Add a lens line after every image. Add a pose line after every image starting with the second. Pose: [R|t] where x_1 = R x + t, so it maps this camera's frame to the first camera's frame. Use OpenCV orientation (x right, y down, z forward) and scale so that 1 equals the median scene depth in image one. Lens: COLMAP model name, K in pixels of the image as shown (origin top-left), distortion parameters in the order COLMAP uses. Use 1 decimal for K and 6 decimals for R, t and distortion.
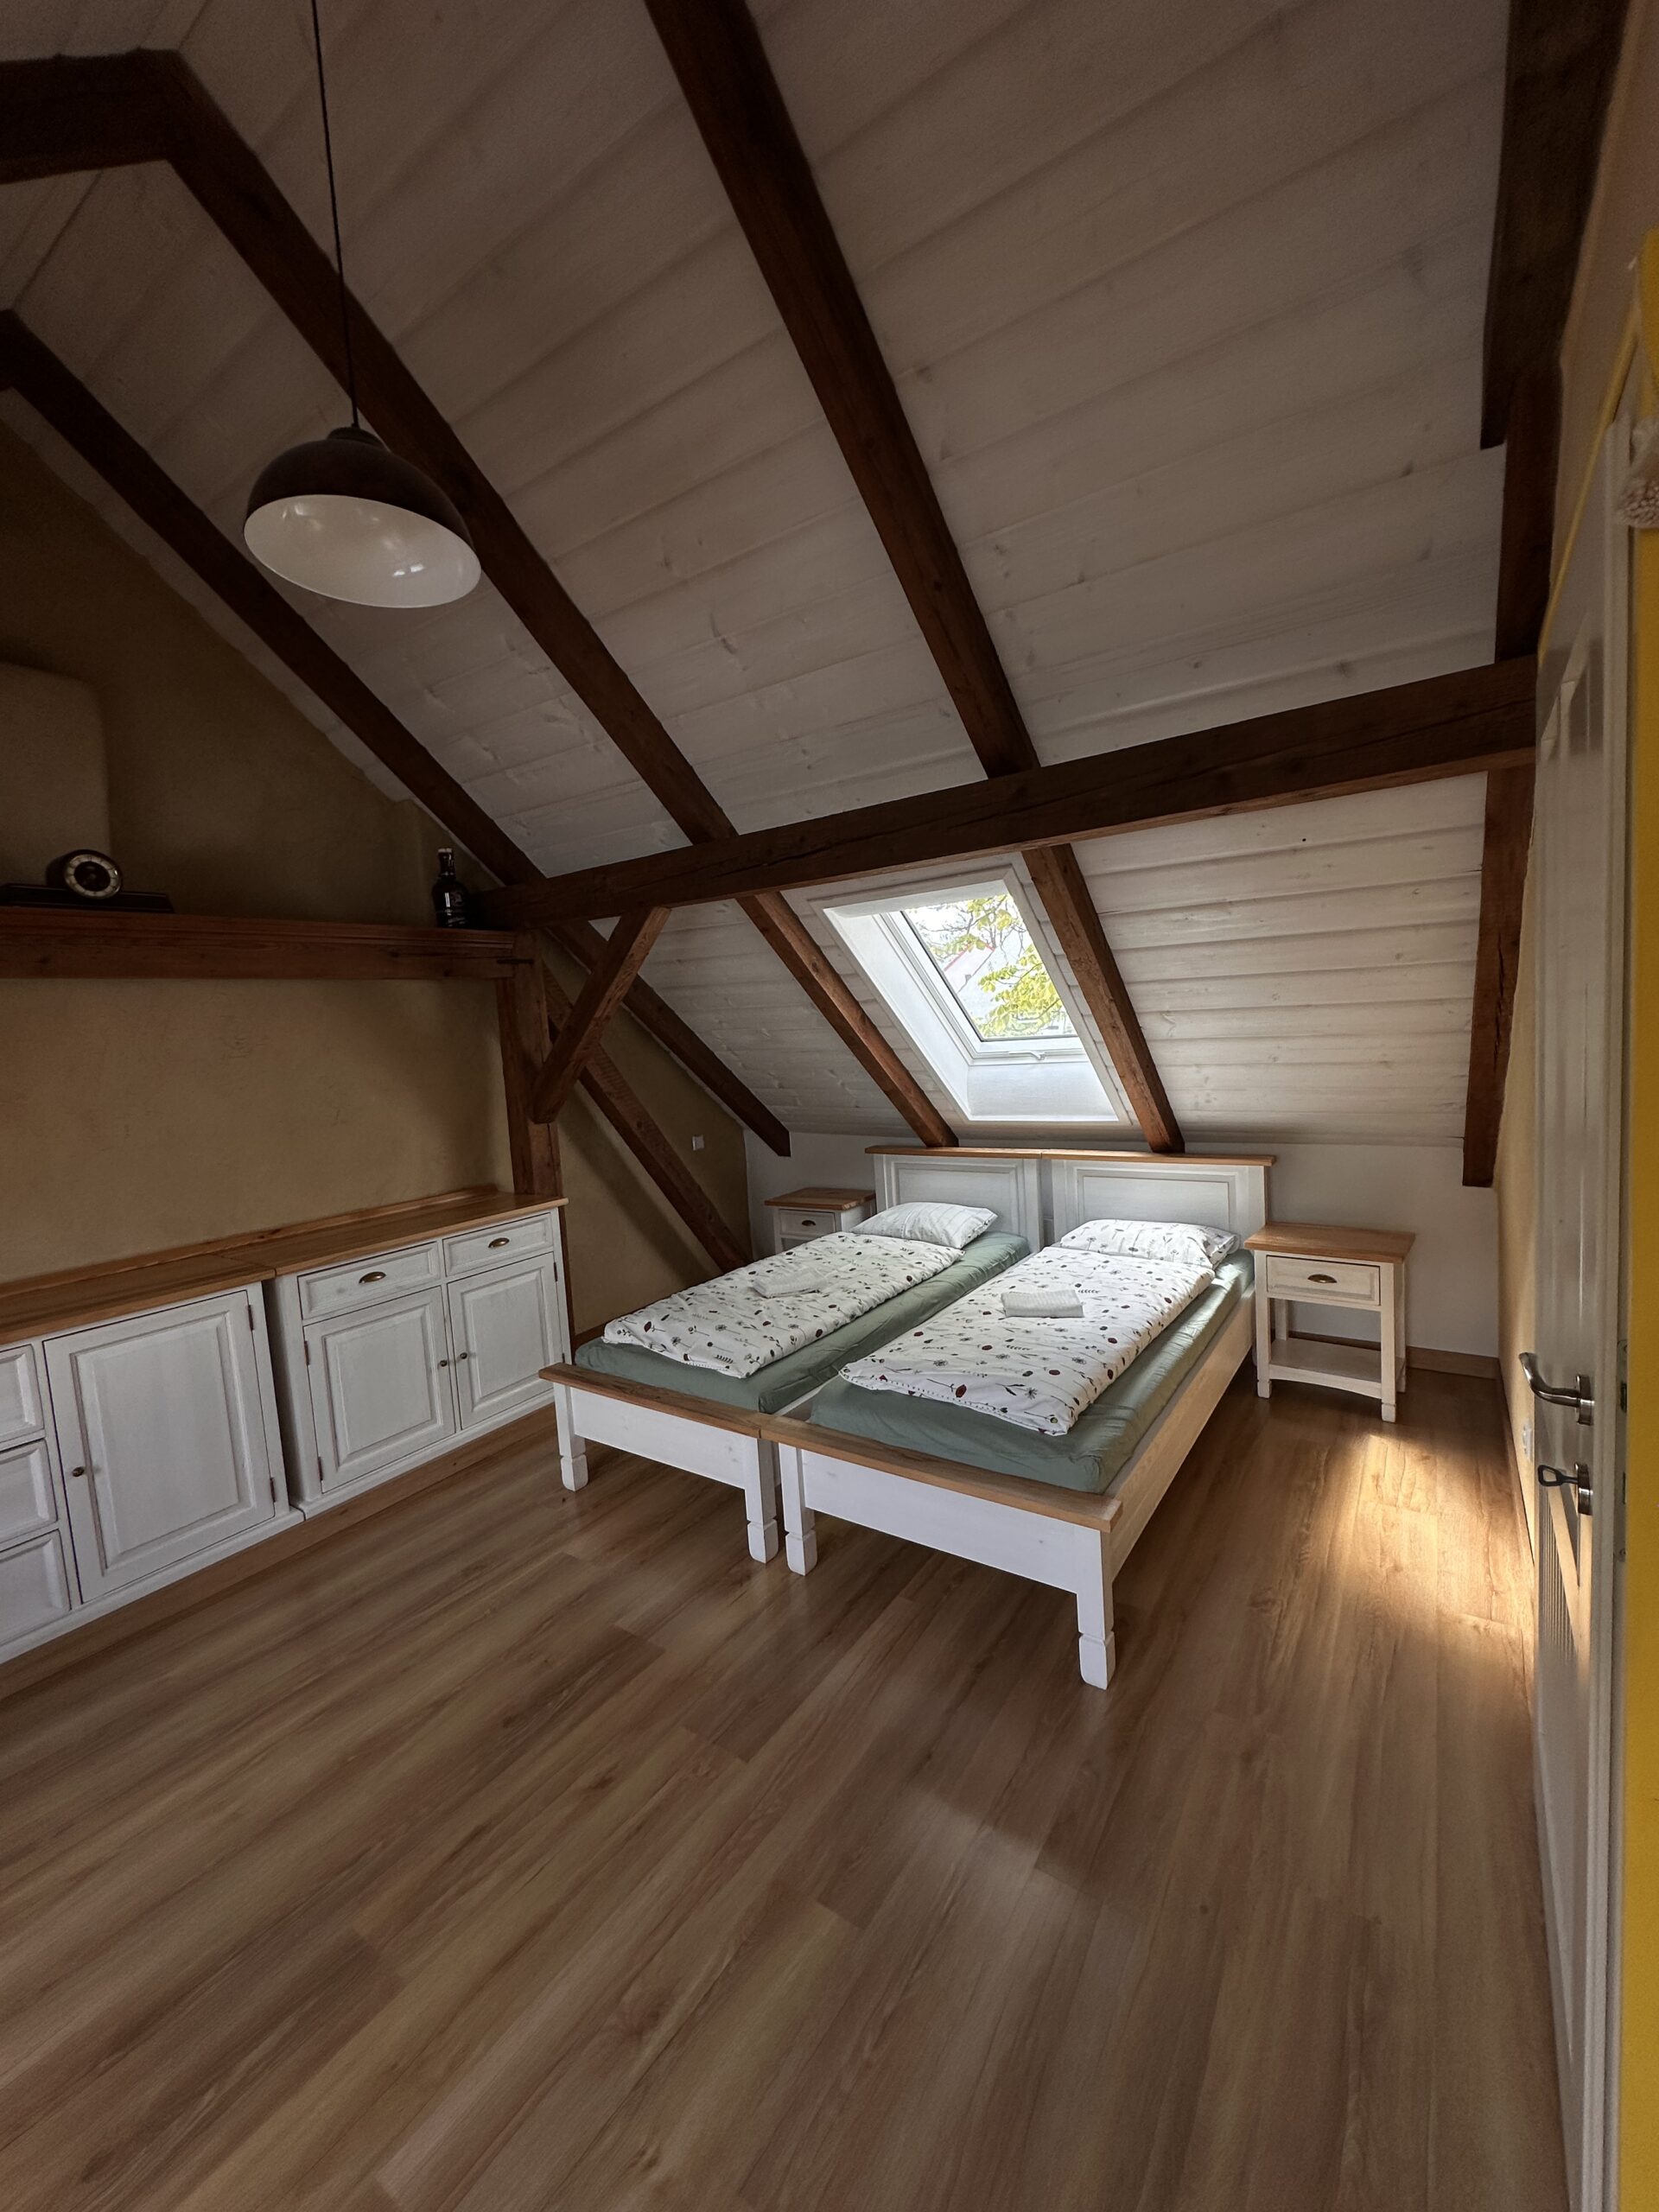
lens RADIAL K [[882.1, 0, 820.7], [0, 882.1, 1108.6], [0, 0, 1]] dist [0.000832, -0.000989]
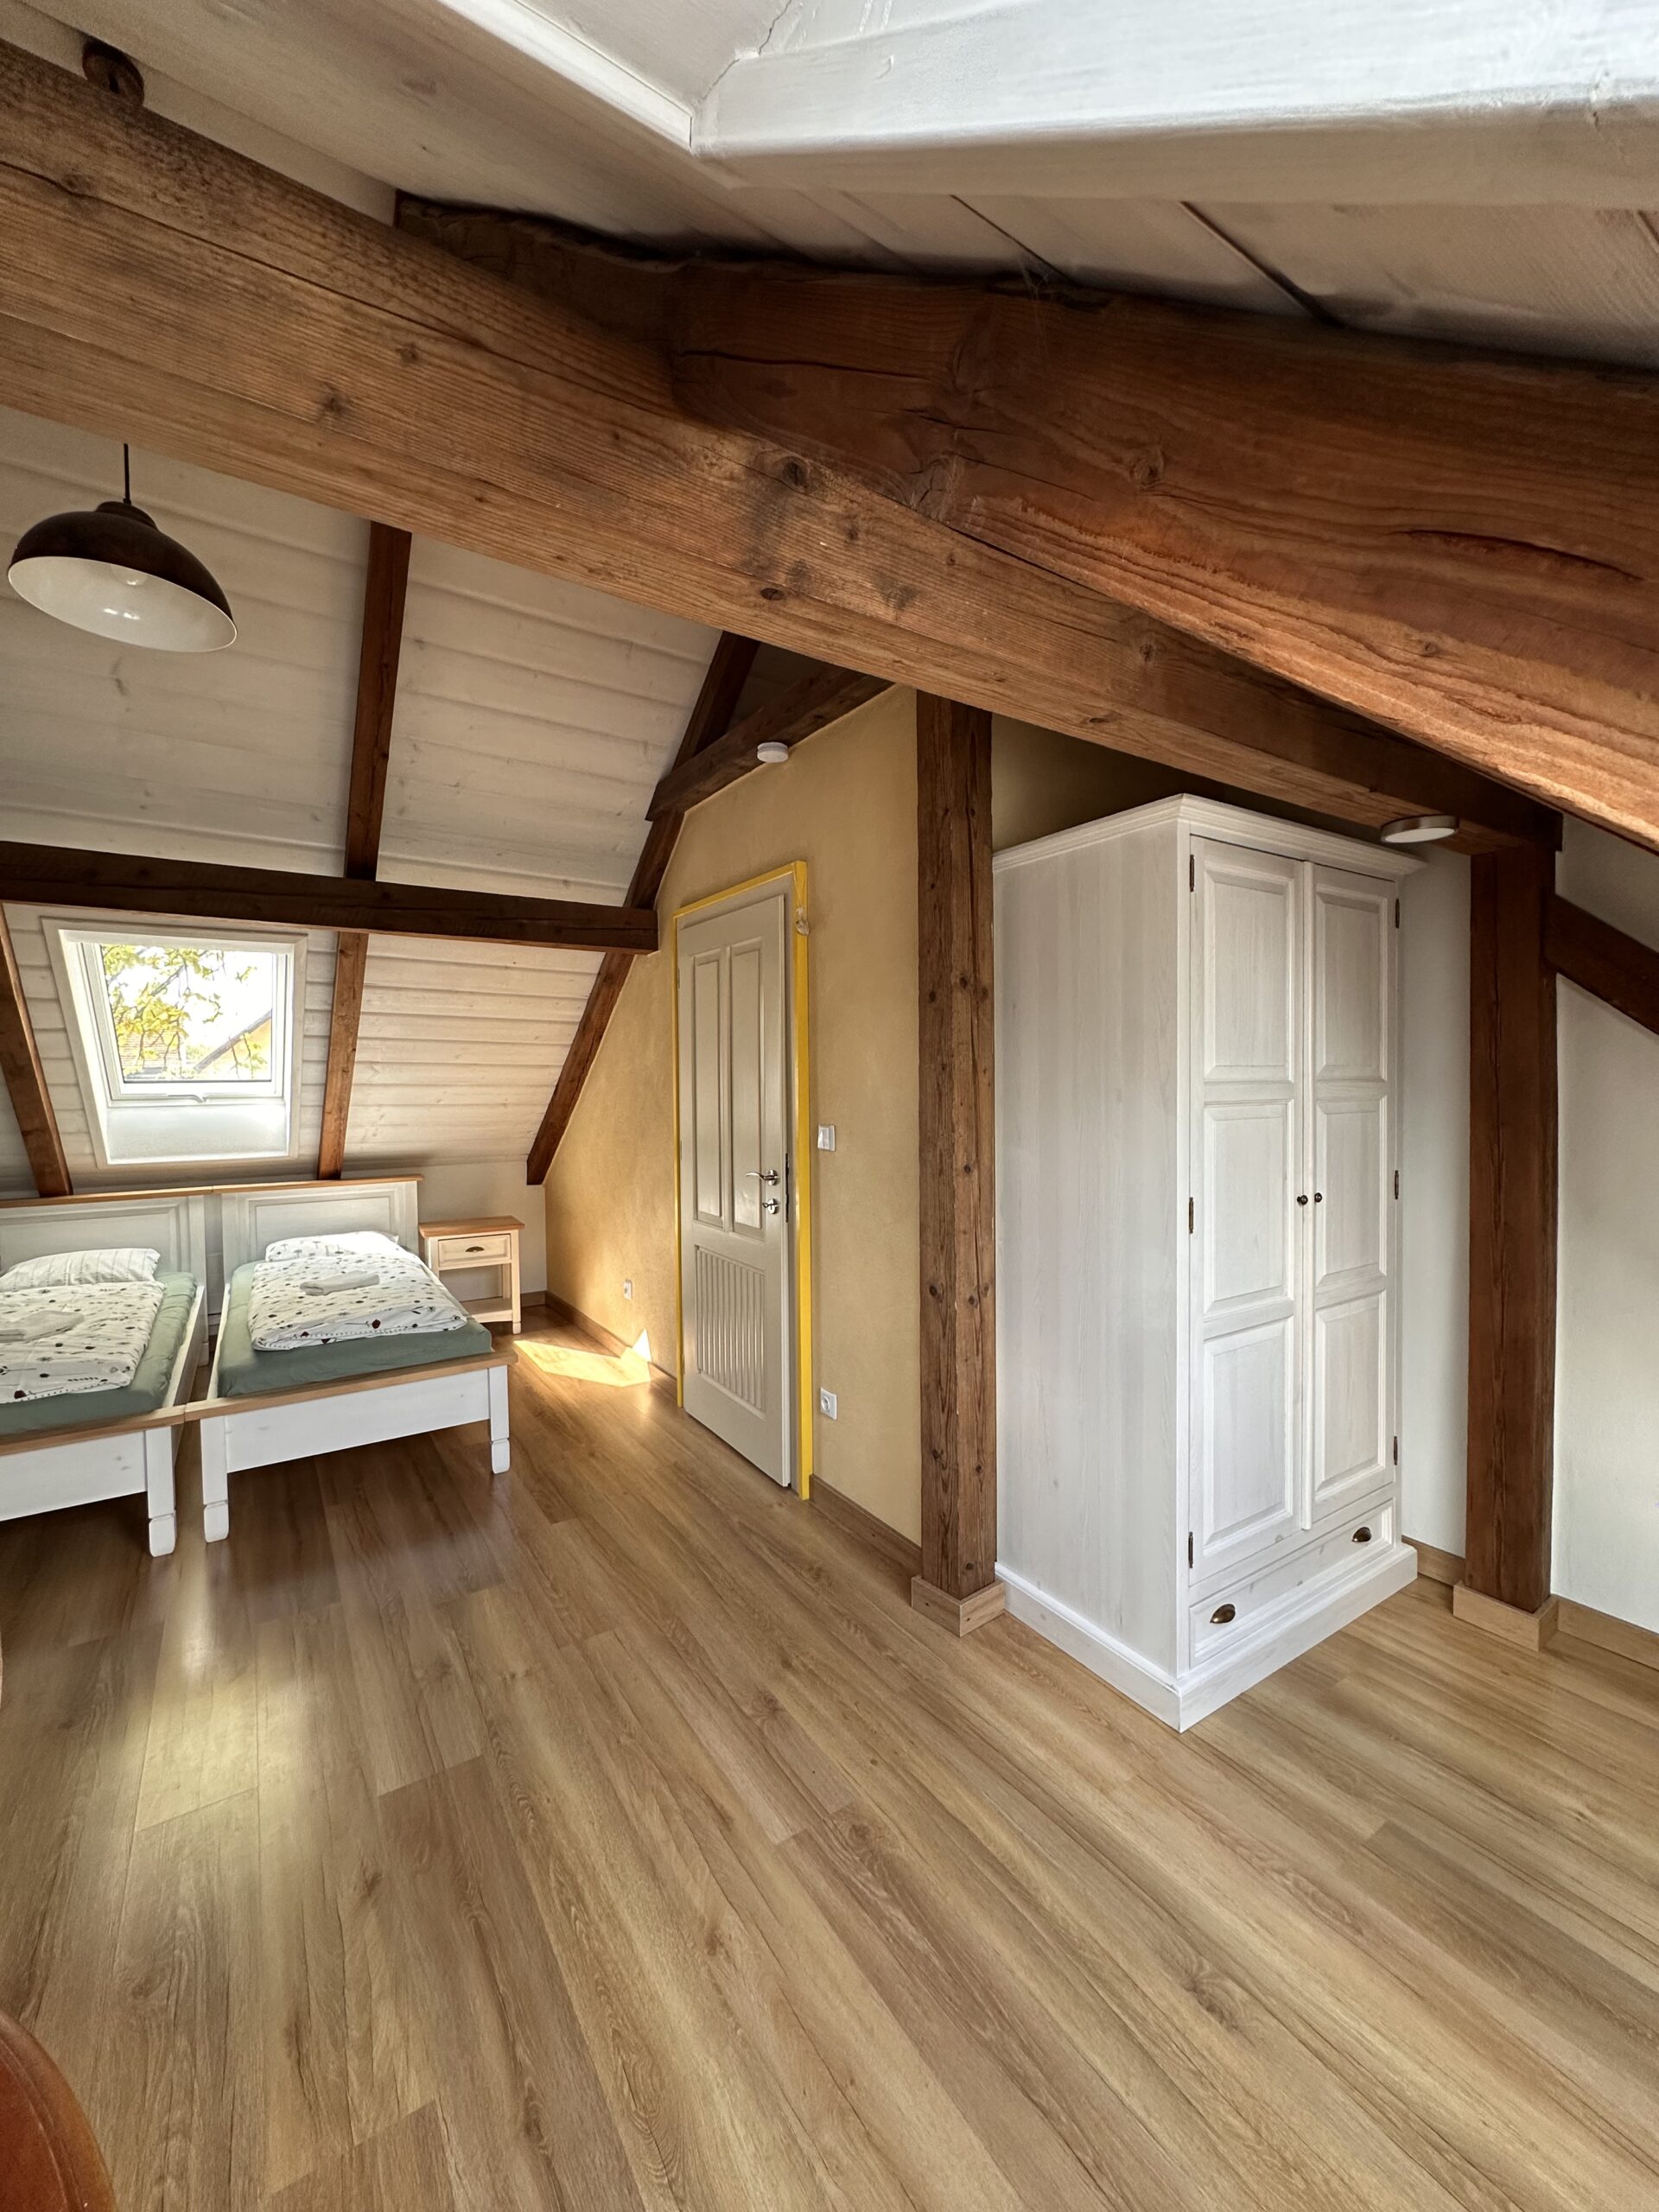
lens RADIAL K [[882.1, 0, 828.2], [0, 882.1, 1106.8], [0, 0, 1]] dist [0.000832, -0.000989]
pose [[0.372384, 0.030480, 0.927578, -0.715526], [0.063314, 0.996298, -0.058156, 0.094547], [-0.925917, 0.080385, 0.369075, -0.138673]]
